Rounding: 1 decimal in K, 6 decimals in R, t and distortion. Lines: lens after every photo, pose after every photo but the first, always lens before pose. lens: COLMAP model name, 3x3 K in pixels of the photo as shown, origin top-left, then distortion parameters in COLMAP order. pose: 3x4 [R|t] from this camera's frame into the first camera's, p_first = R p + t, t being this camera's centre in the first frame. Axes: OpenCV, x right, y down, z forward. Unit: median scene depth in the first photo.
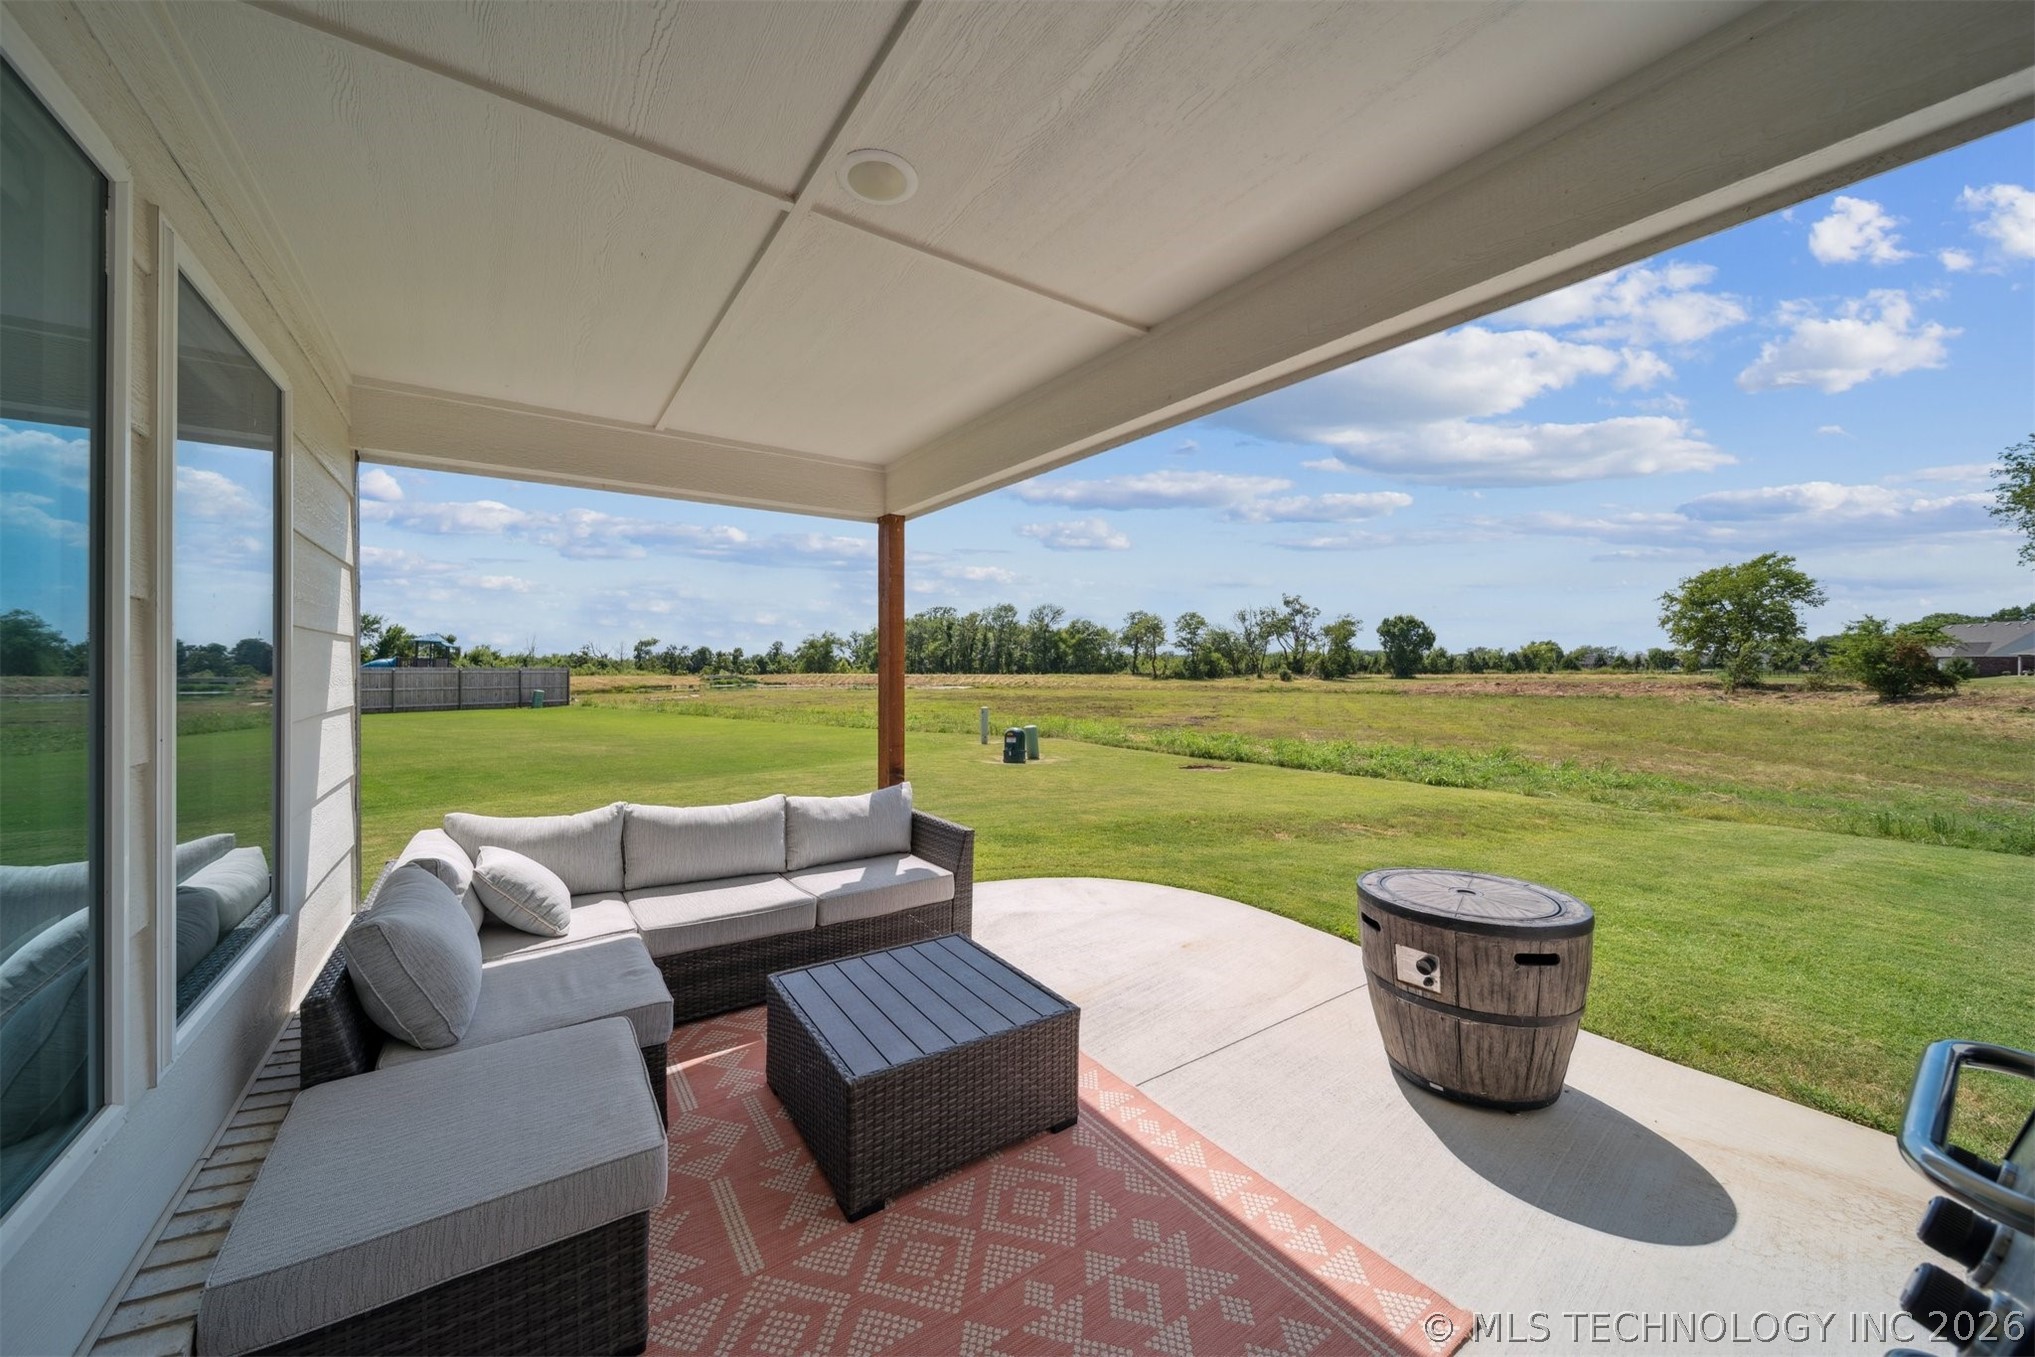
lens RADIAL K [[714.9, 0, 1009.4], [0, 714.9, 670.9], [0, 0, 1]] dist [0.001781, -0.000408]
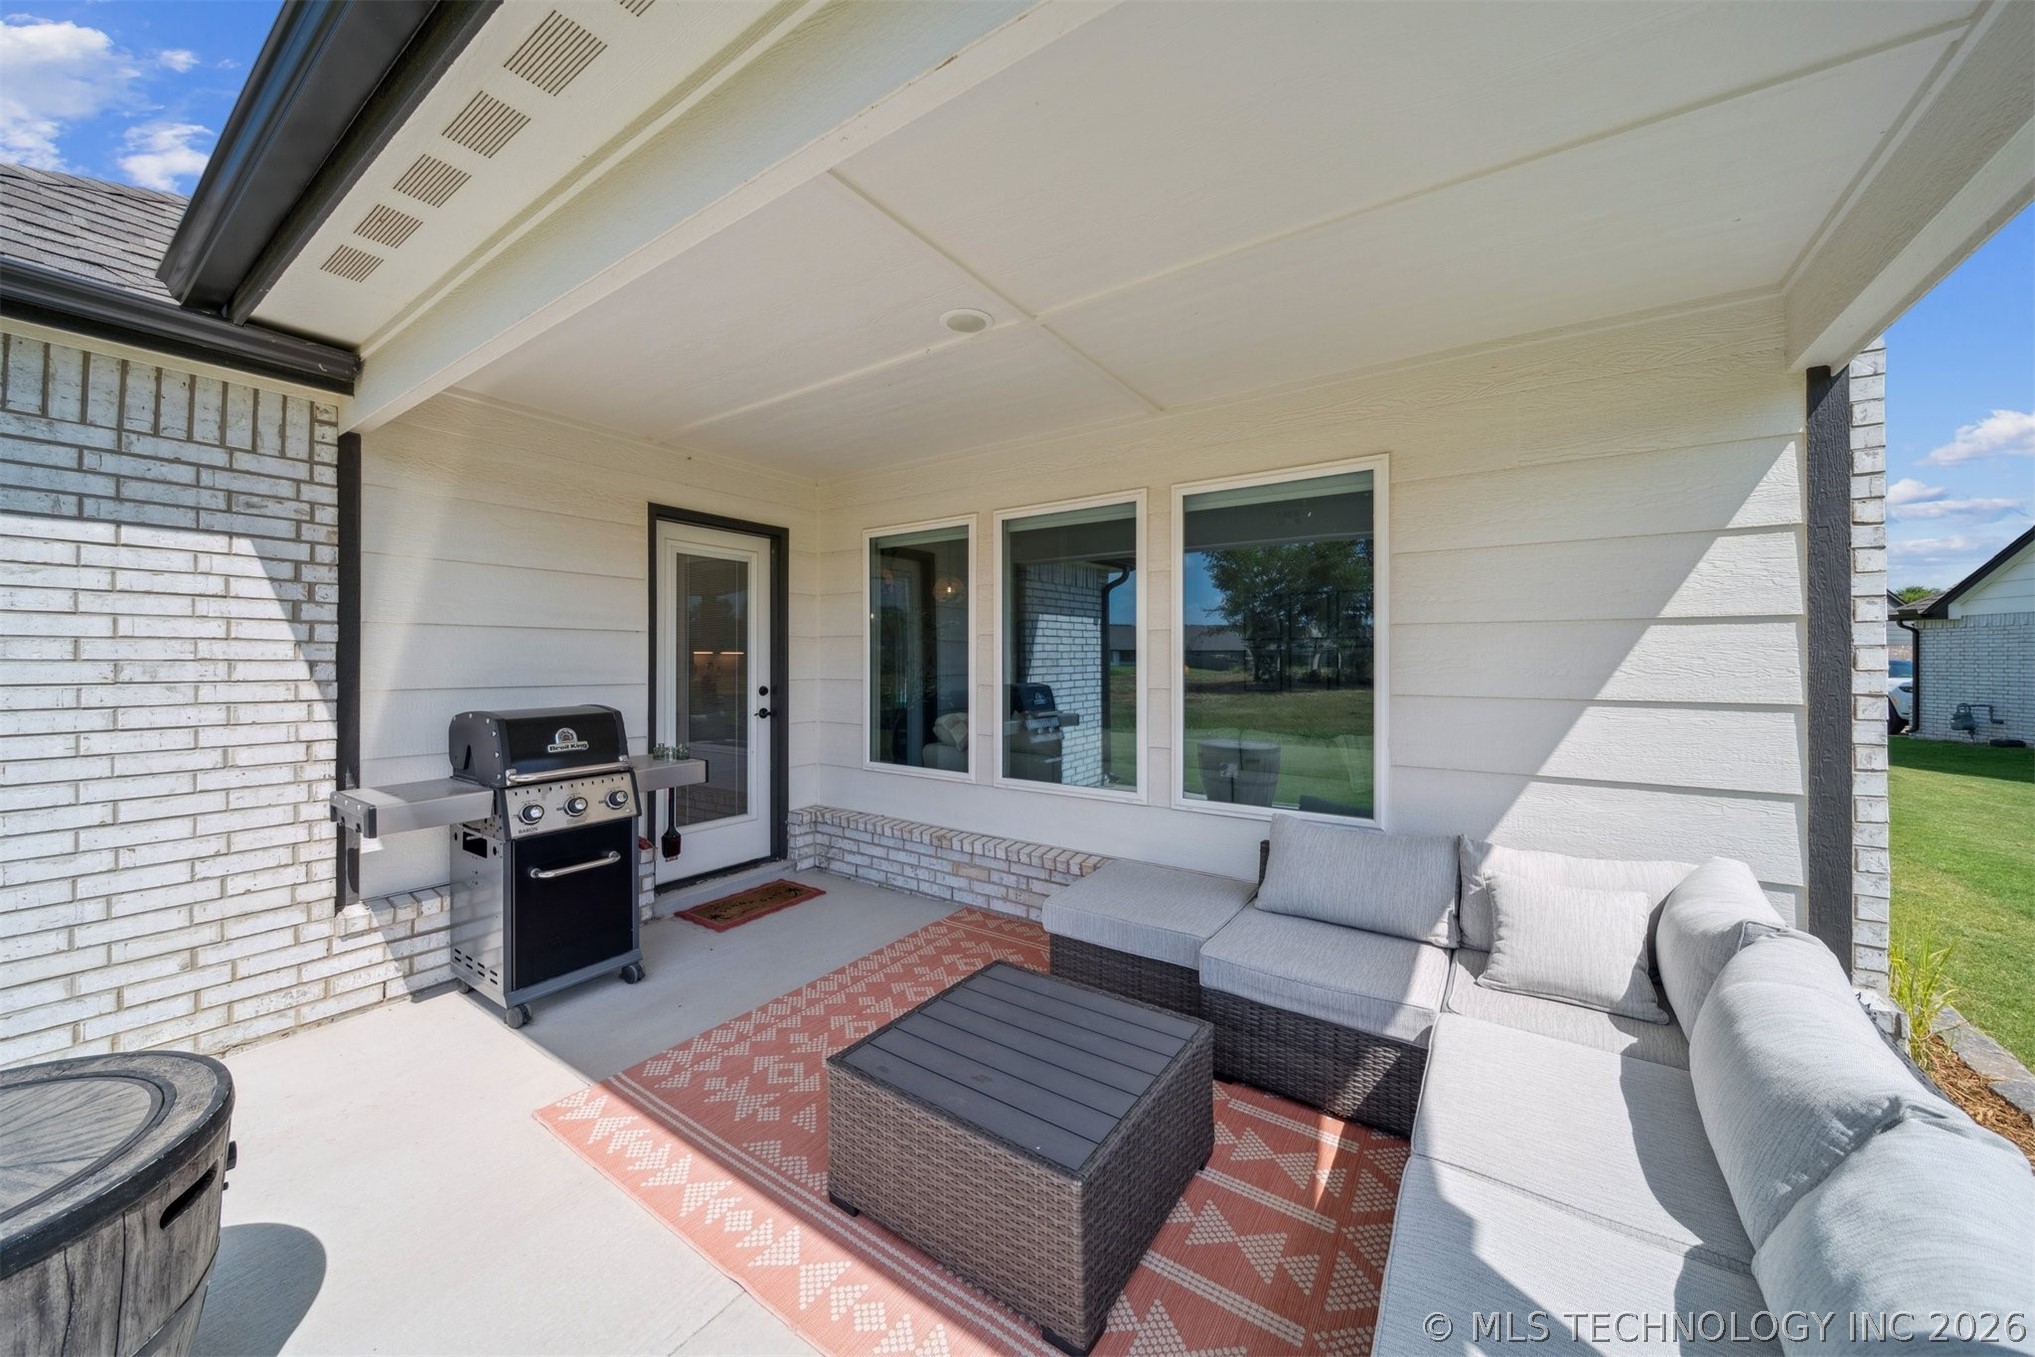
lens RADIAL K [[714.9, 0, 1010.4], [0, 714.9, 663.4], [0, 0, 1]] dist [0.001781, -0.000408]
pose [[-0.931836, -0.002666, -0.362869, 0.011345], [-0.005030, 0.999972, 0.005571, 0.000139], [0.362844, 0.007017, -0.931824, 0.102601]]
